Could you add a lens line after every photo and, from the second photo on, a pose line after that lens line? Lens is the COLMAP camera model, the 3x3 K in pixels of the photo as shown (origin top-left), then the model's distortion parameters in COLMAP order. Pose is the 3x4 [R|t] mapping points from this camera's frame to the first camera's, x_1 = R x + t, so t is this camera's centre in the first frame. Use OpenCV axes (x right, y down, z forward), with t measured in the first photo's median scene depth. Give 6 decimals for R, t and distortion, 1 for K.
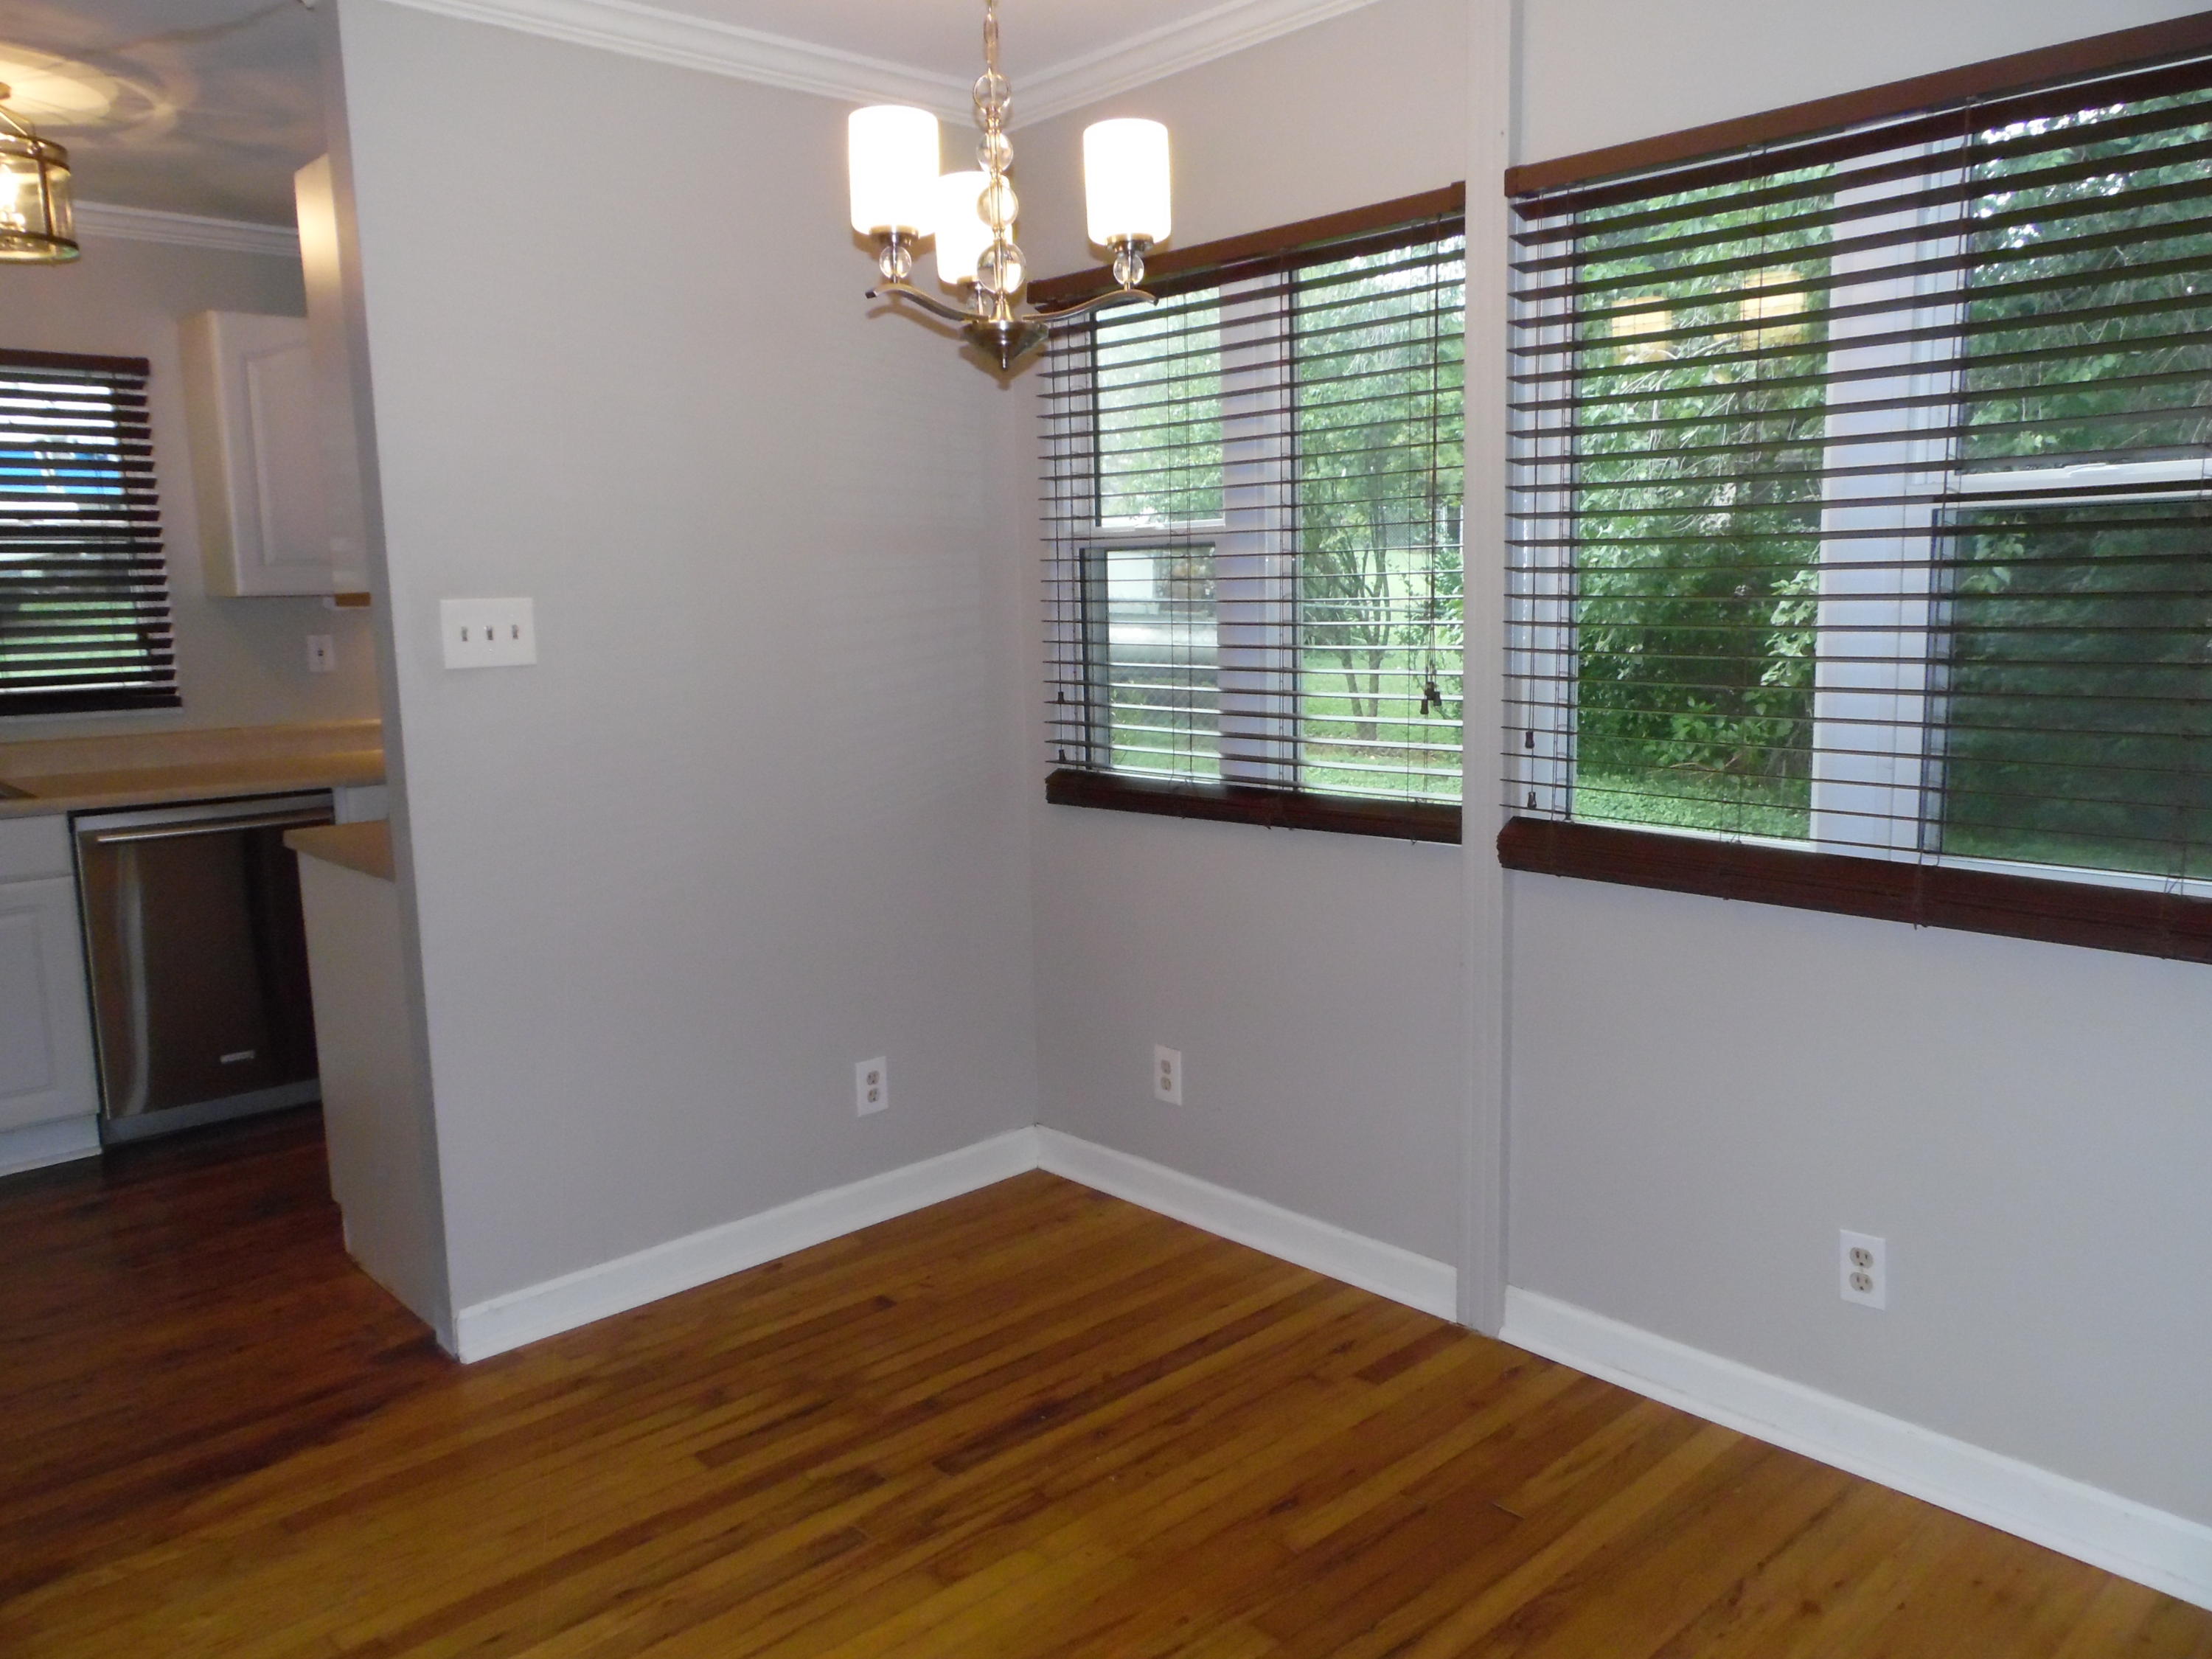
lens RADIAL K [[1654.5, 0, 1110.4], [0, 1654.5, 817.2], [0, 0, 1]] dist [-0.028452, 0.053322]
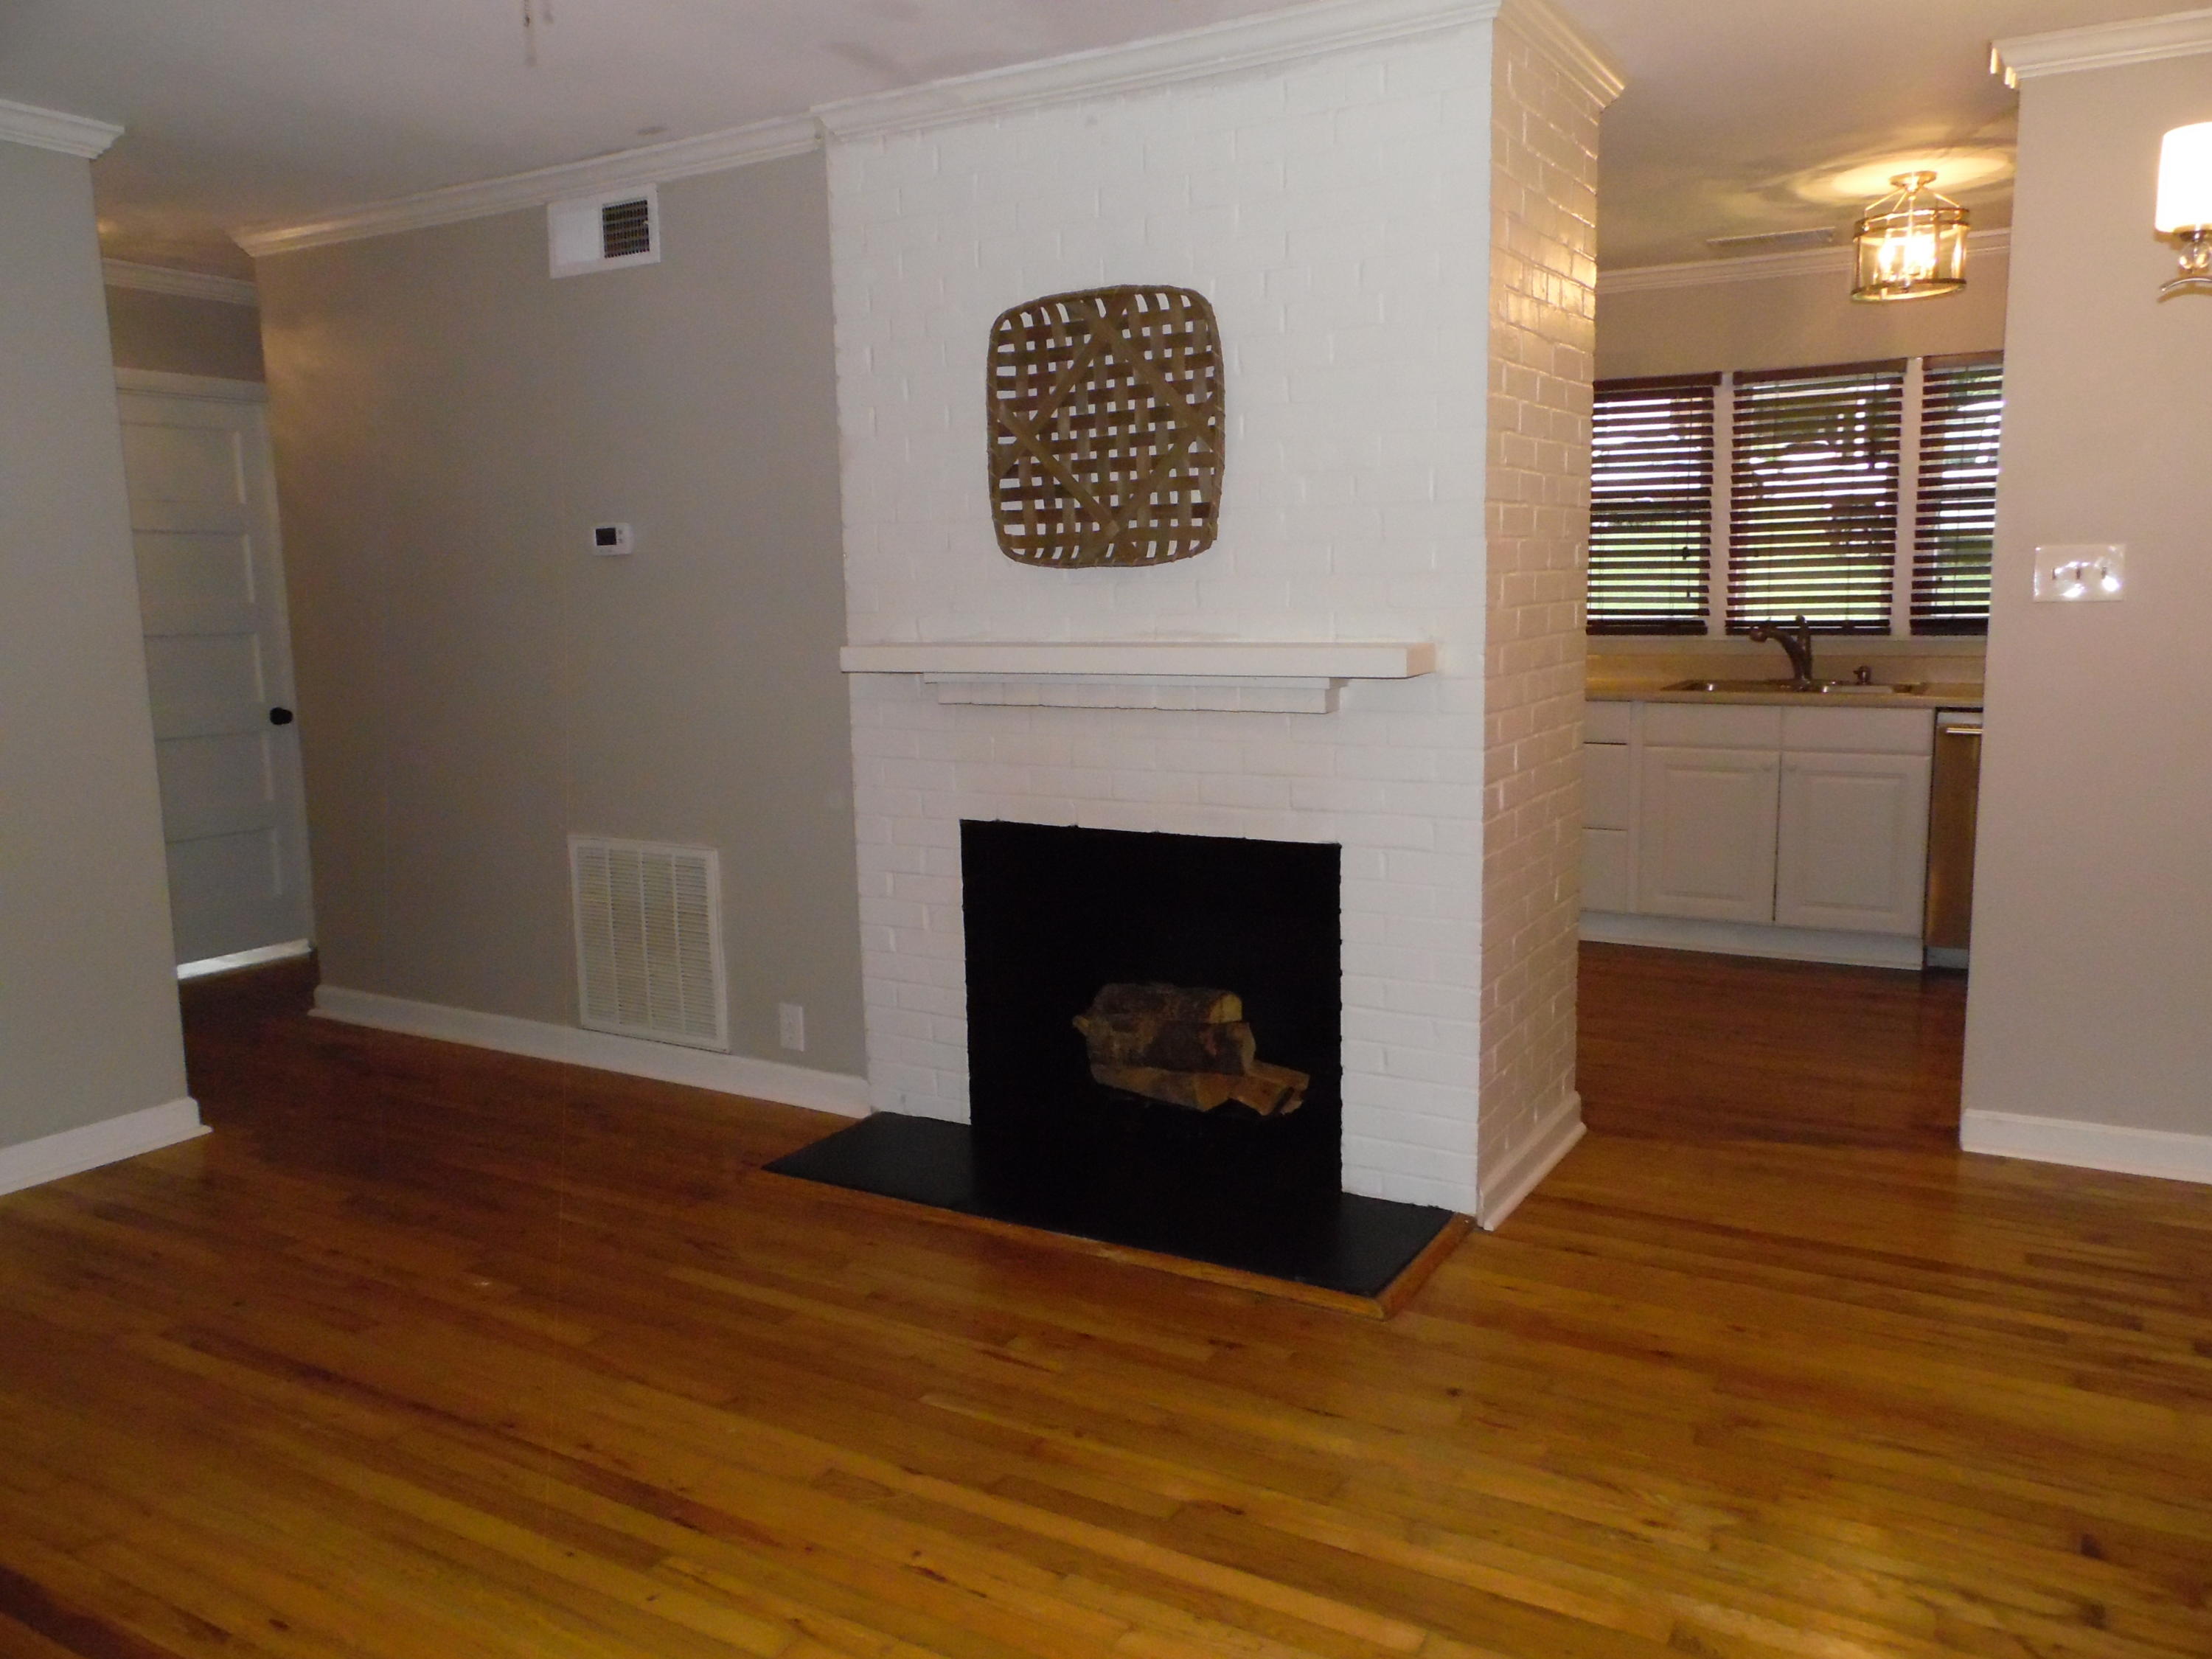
lens RADIAL K [[1654.5, 0, 1109.7], [0, 1654.5, 823.9], [0, 0, 1]] dist [-0.028452, 0.053322]
pose [[0.293914, 0.152346, -0.943613, 0.615661], [-0.113883, 0.985766, 0.123680, 0.001293], [0.949023, 0.071110, 0.307080, -0.035465]]
